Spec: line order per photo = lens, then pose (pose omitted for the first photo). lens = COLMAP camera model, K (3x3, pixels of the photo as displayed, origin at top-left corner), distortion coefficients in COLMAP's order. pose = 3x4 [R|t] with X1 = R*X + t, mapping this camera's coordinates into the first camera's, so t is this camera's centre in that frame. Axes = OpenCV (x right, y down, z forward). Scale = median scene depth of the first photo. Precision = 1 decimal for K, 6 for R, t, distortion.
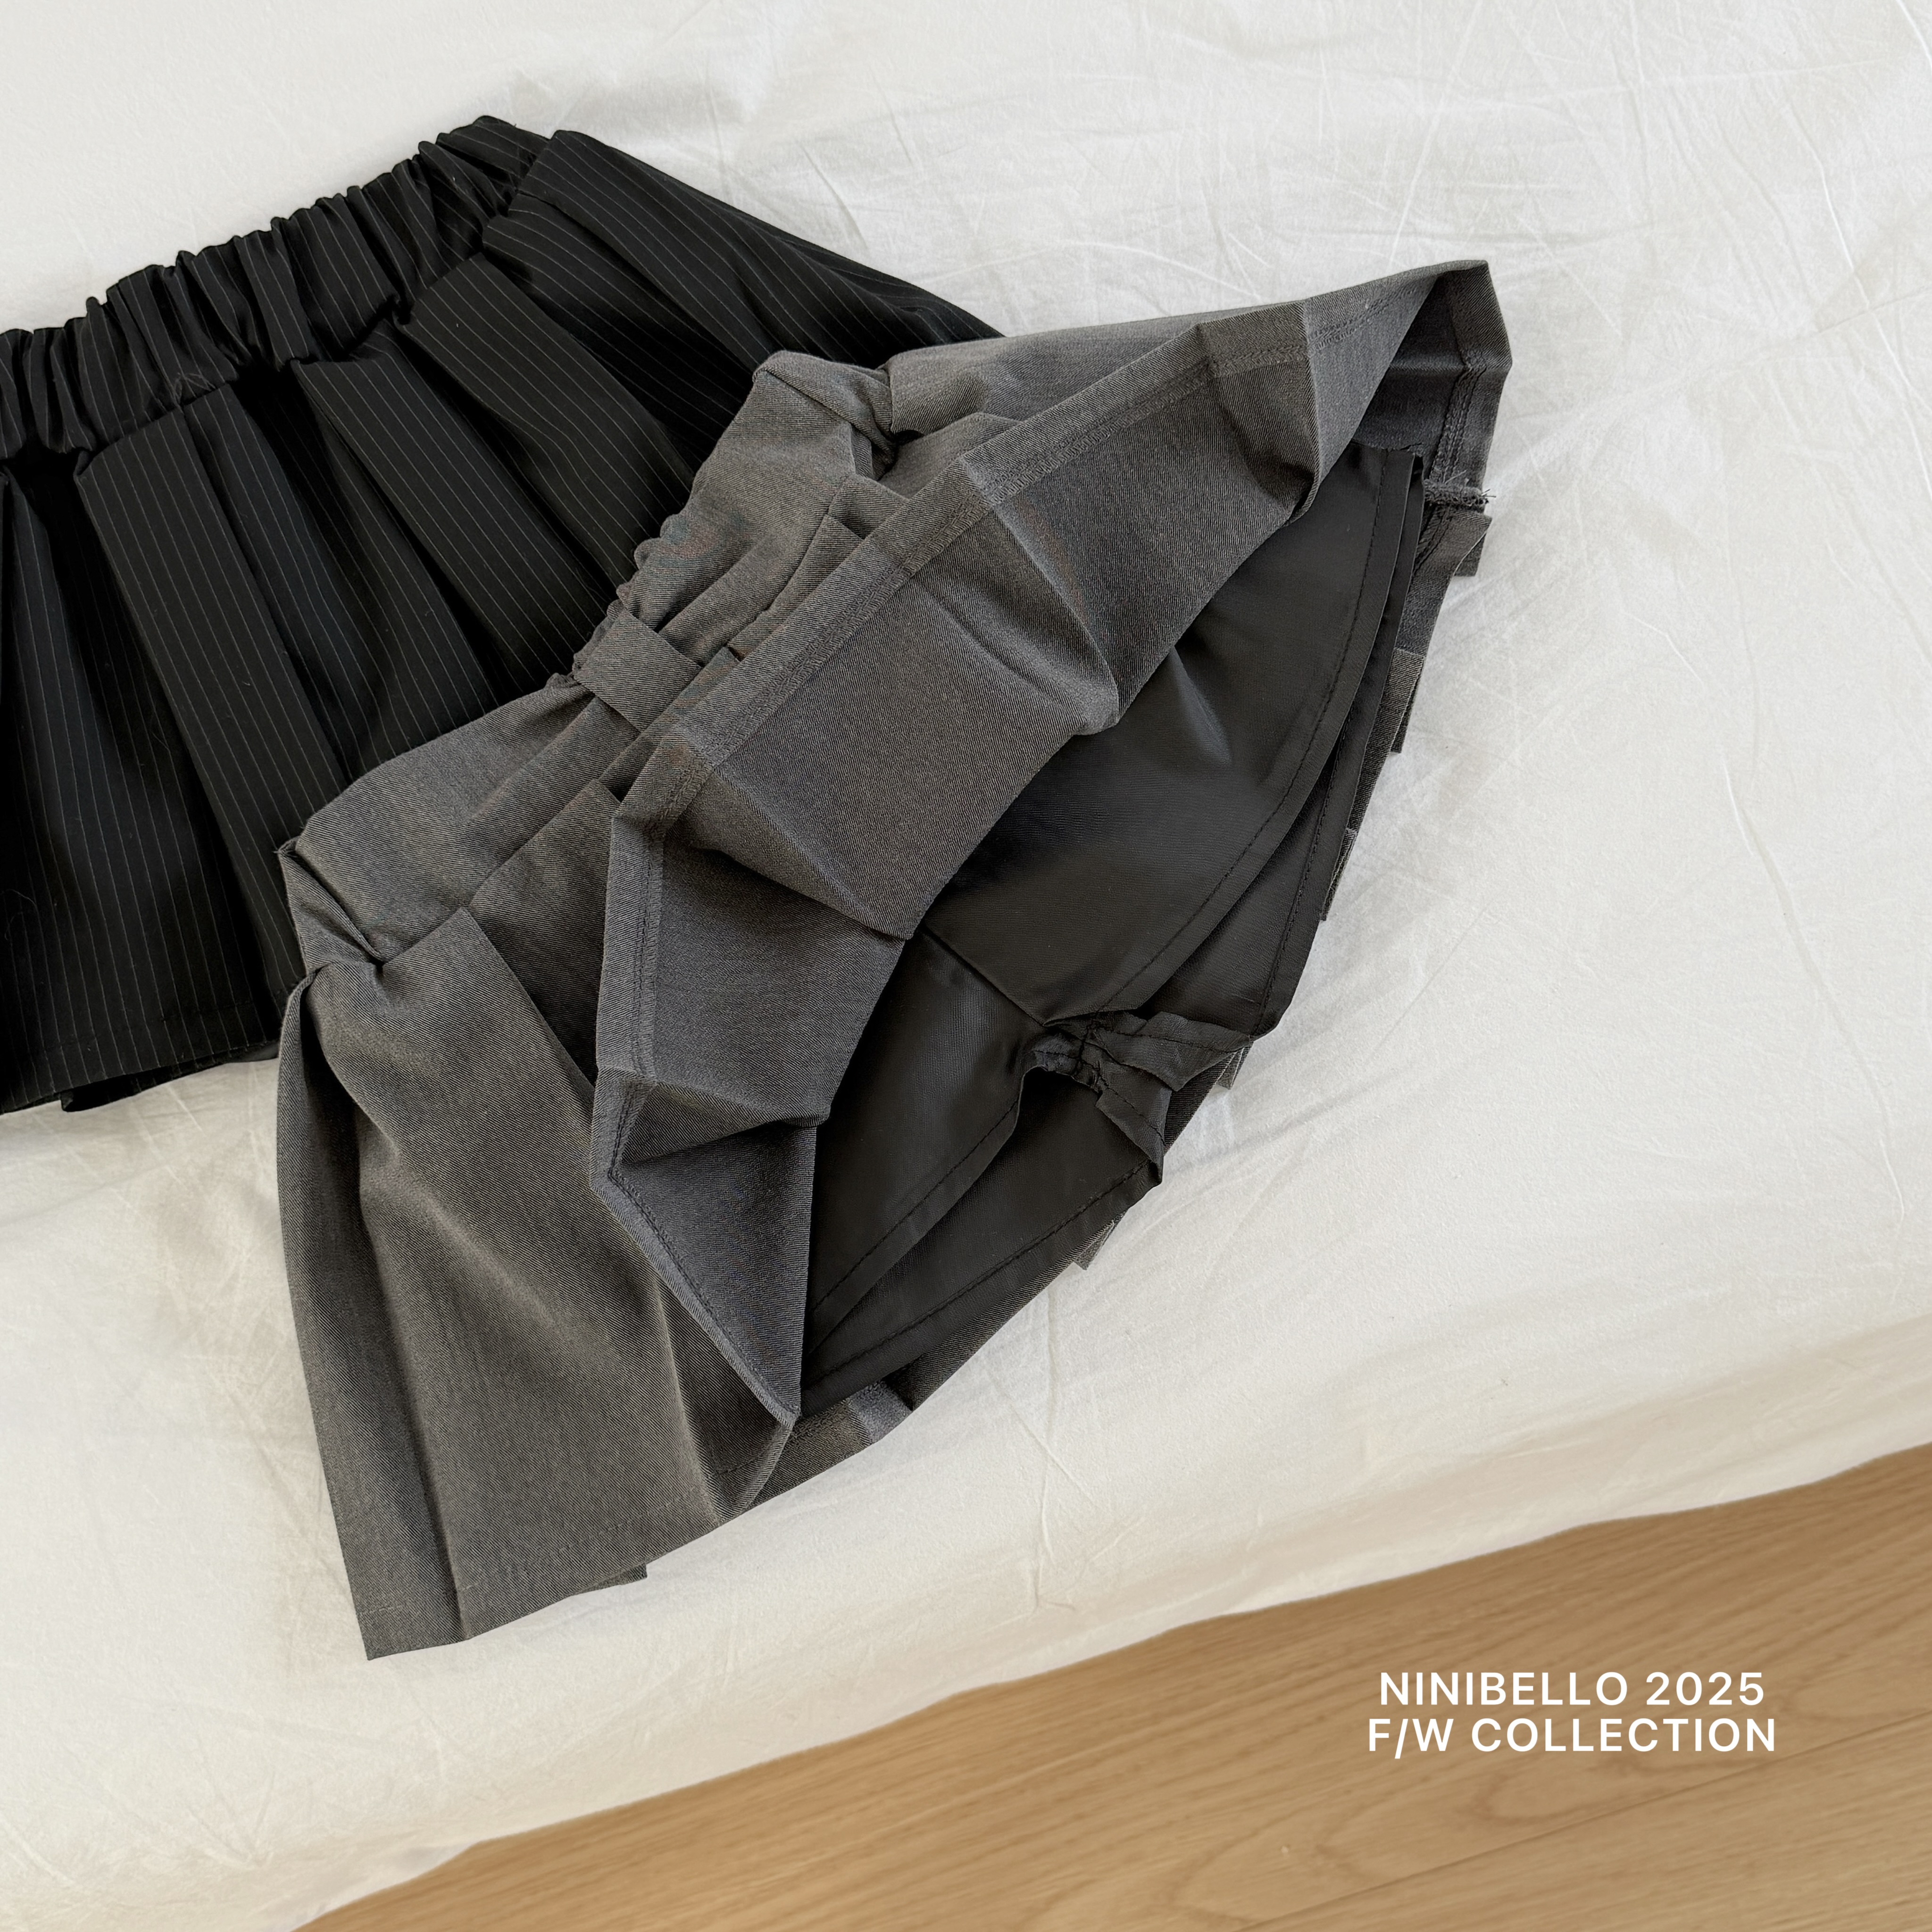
lens RADIAL K [[2461.6, 0, 966.0], [0, 2461.6, 966.0], [0, 0, 1]] dist [0.004873, -0.017518]
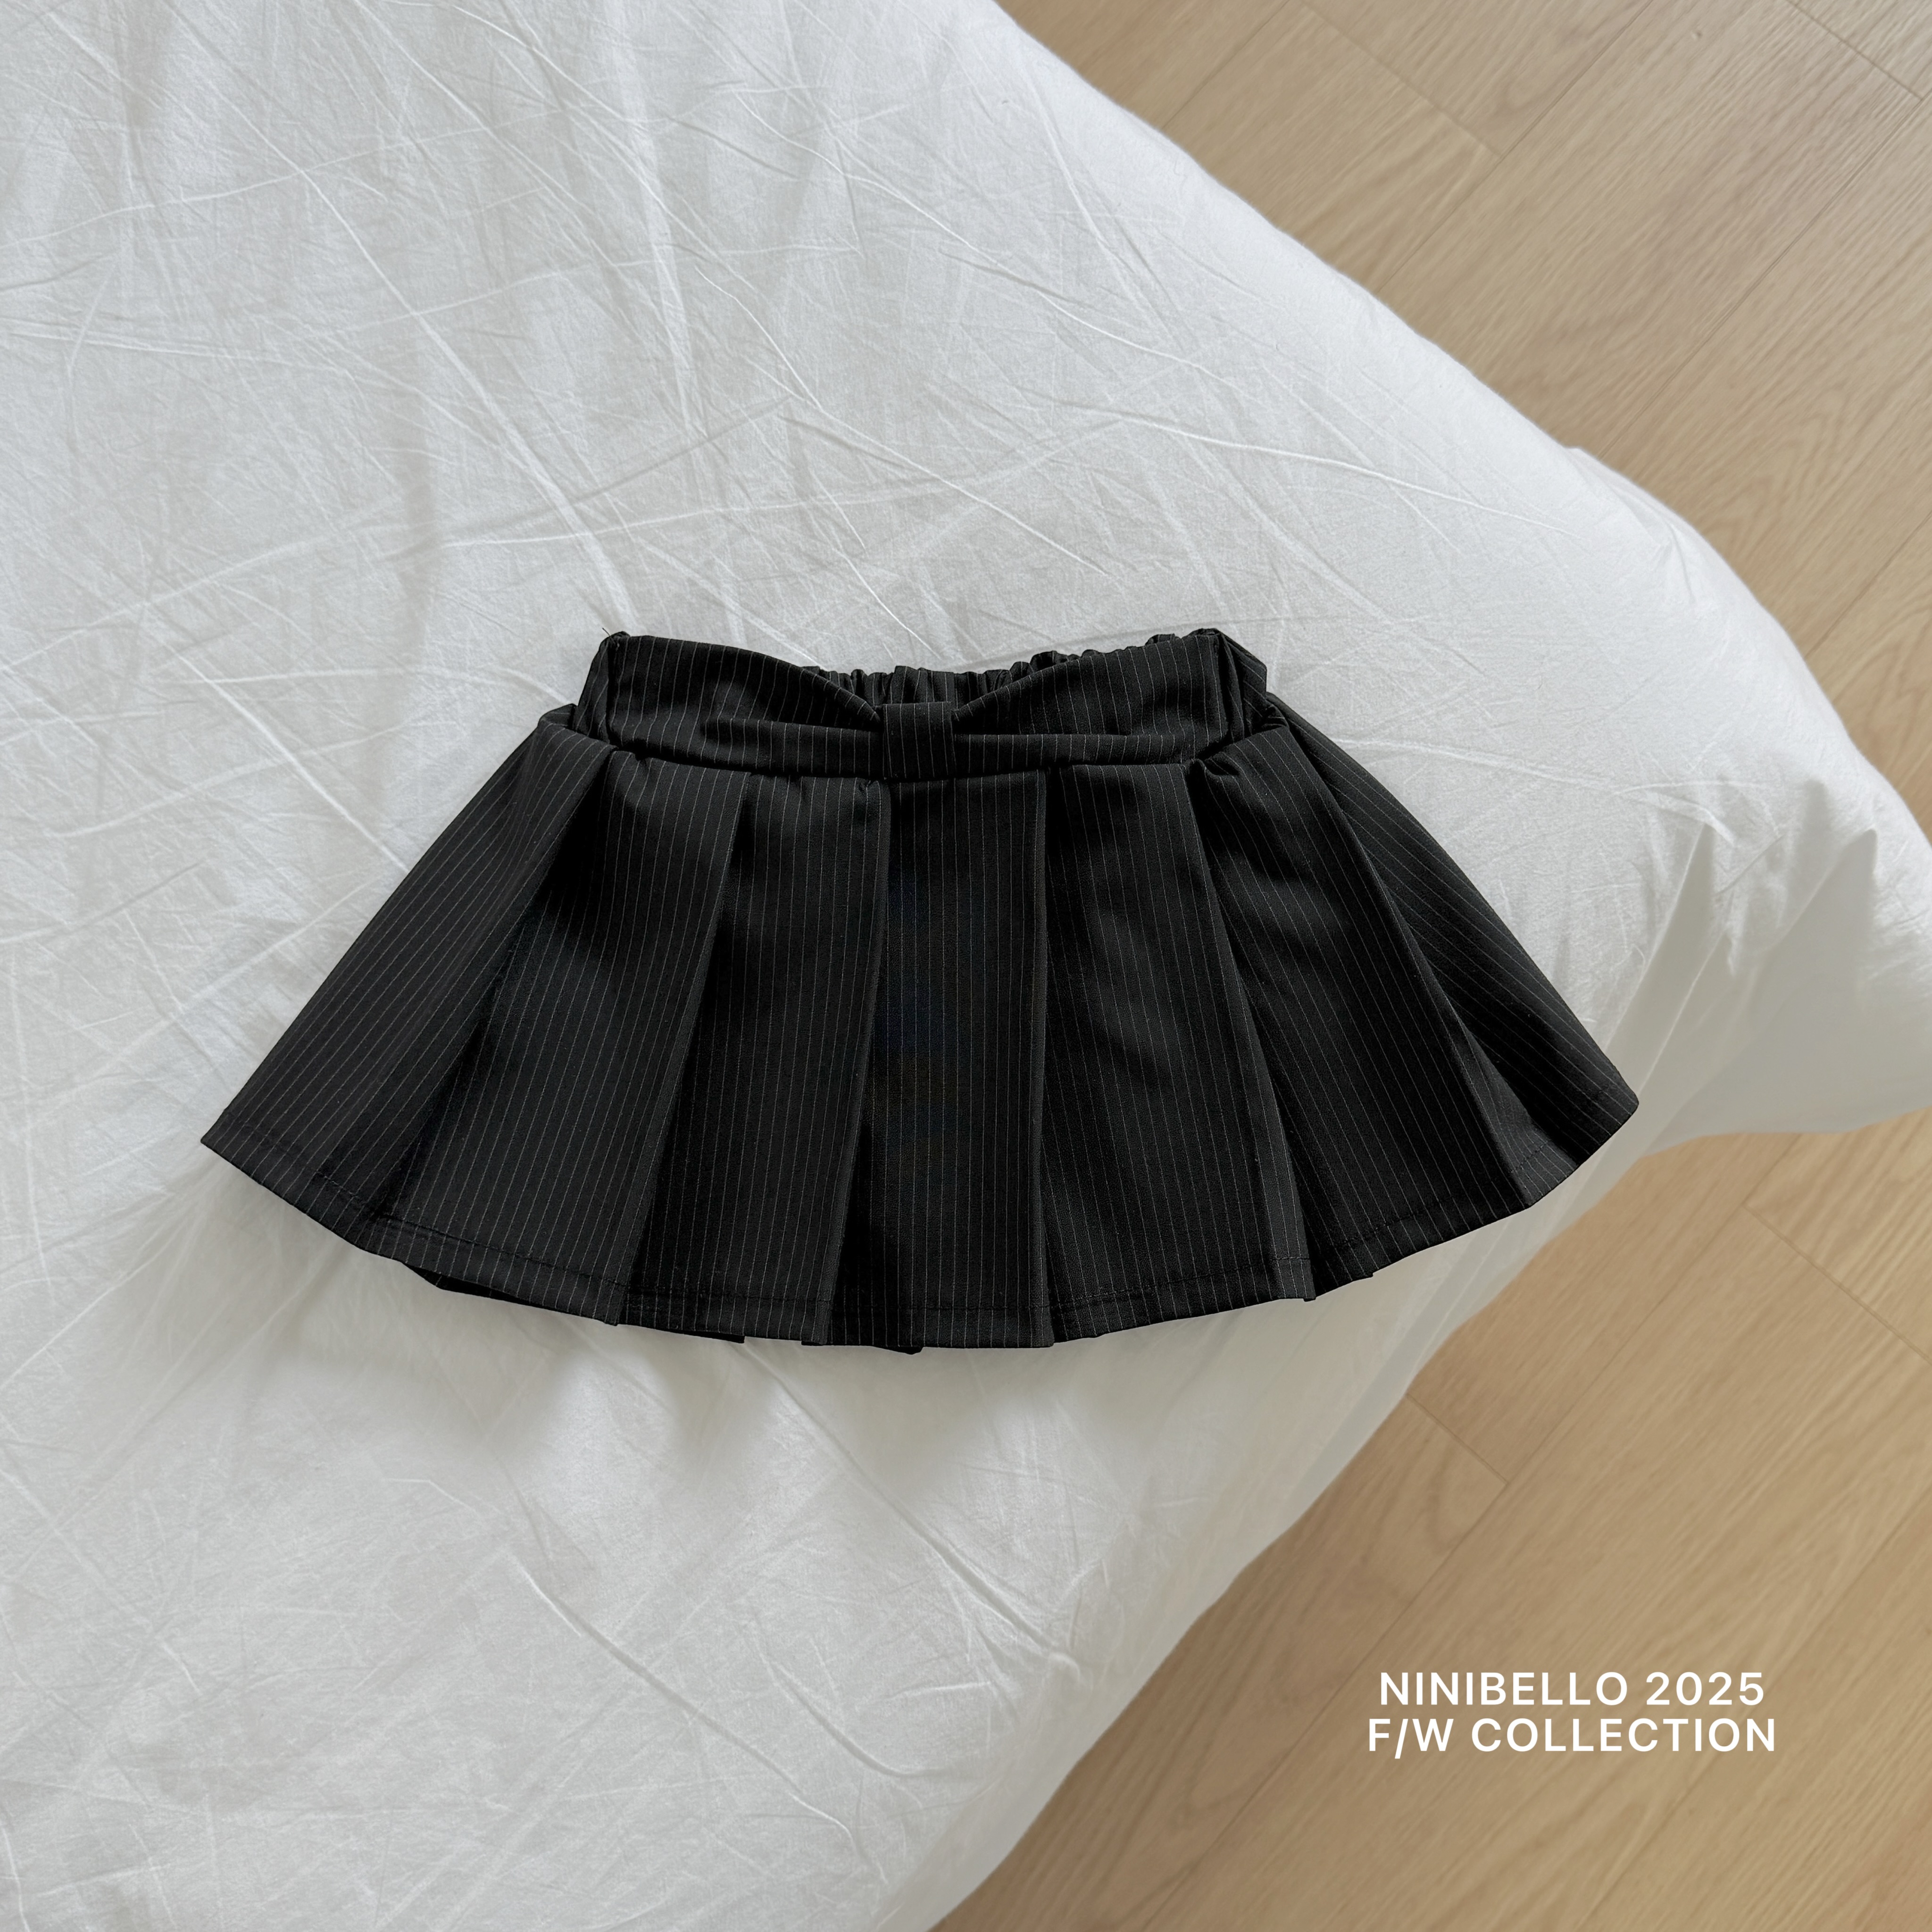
lens RADIAL K [[2193.3, 0, 996.6], [0, 2193.3, 987.6], [0, 0, 1]] dist [0.153317, -0.295999]
pose [[0.856376, -0.499521, 0.130759, 0.469653], [0.489215, 0.865938, 0.104020, -0.297796], [-0.165189, -0.025111, 0.985942, -0.036187]]
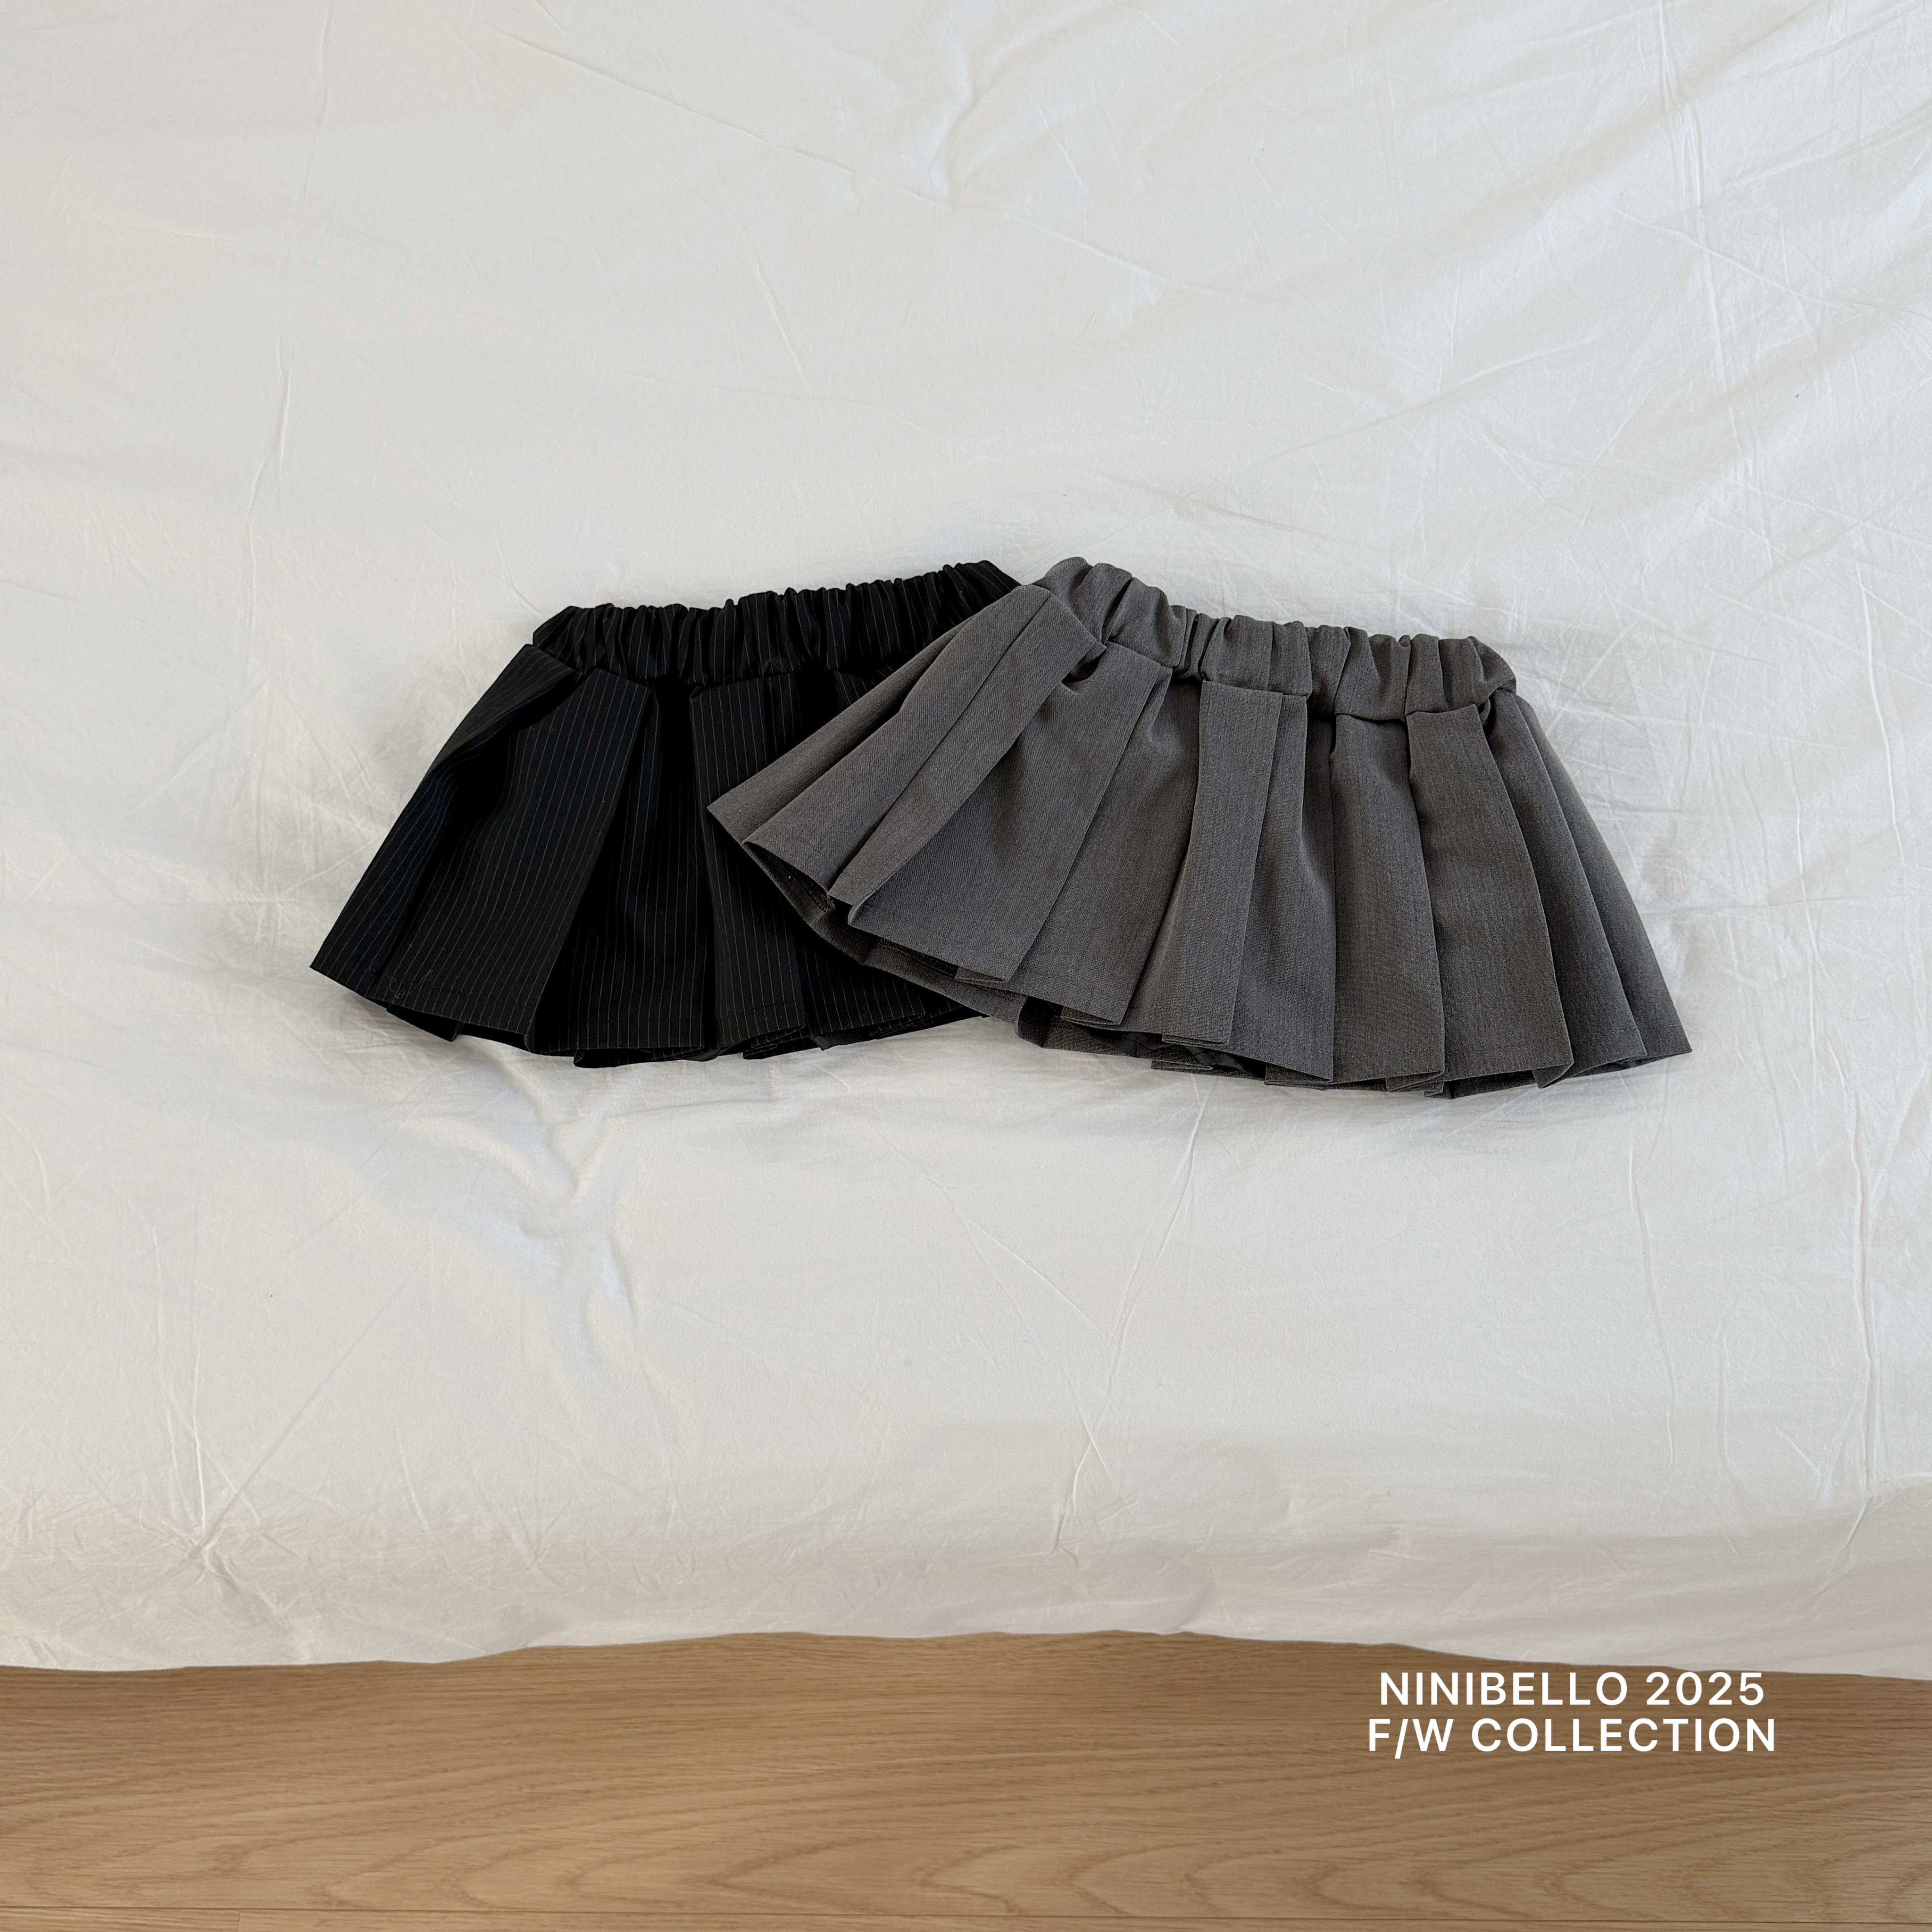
lens RADIAL K [[2265.1, 0, 944.4], [0, 2265.1, 968.8], [0, 0, 1]] dist [0.172283, -0.353217]
pose [[0.956452, 0.277461, -0.090632, -0.009531], [-0.285966, 0.952961, -0.100446, 0.075613], [0.058499, 0.121989, 0.990806, -0.466499]]
